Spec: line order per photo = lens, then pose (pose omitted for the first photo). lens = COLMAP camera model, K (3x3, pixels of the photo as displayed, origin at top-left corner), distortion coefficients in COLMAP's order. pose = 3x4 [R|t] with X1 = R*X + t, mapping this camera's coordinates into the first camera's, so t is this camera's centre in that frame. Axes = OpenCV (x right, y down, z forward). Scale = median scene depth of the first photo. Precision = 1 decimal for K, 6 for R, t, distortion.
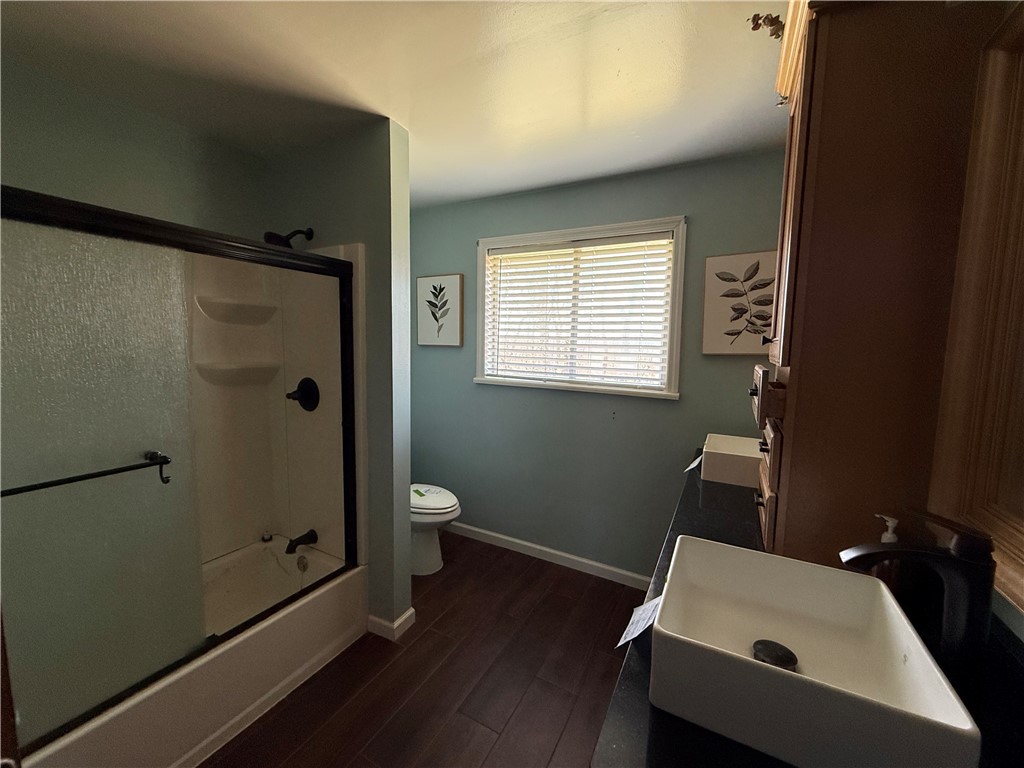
lens RADIAL K [[404.5, 0, 512.0], [0, 404.5, 384.0], [0, 0, 1]] dist [0.000362, 0.000010]
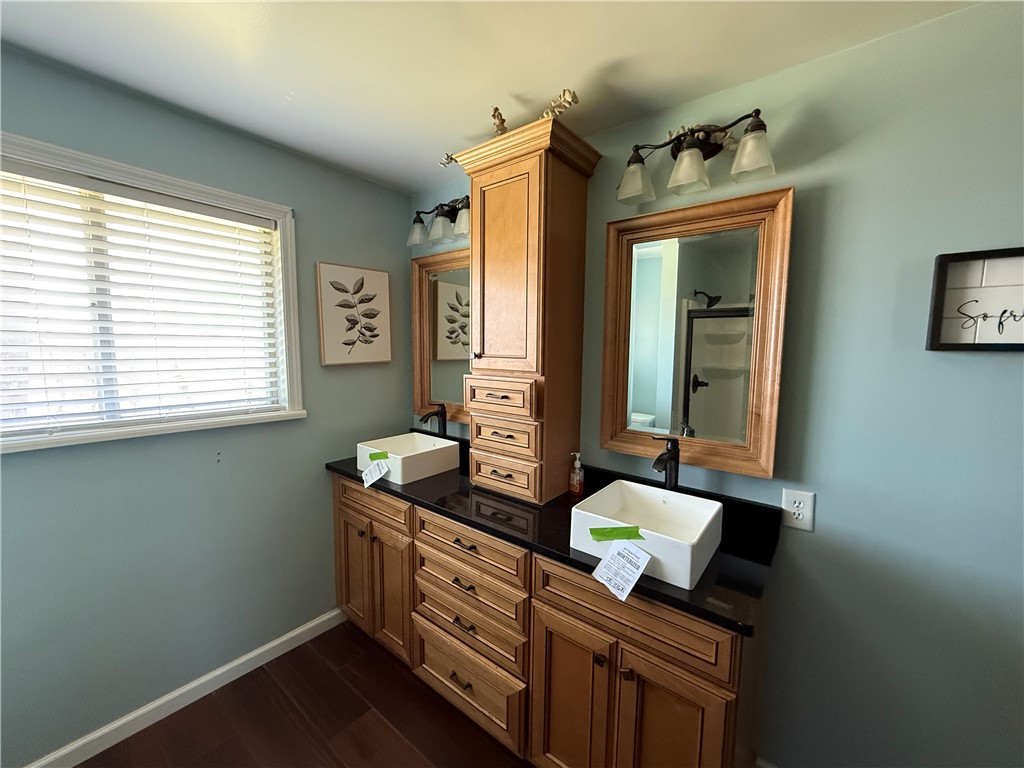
lens RADIAL K [[404.5, 0, 512.0], [0, 404.5, 384.0], [0, 0, 1]] dist [0.000362, 0.000010]
pose [[0.164390, -0.114088, 0.979775, -0.411688], [0.087708, 0.991045, 0.100685, -0.090300], [-0.982488, 0.069382, 0.172924, 0.424263]]
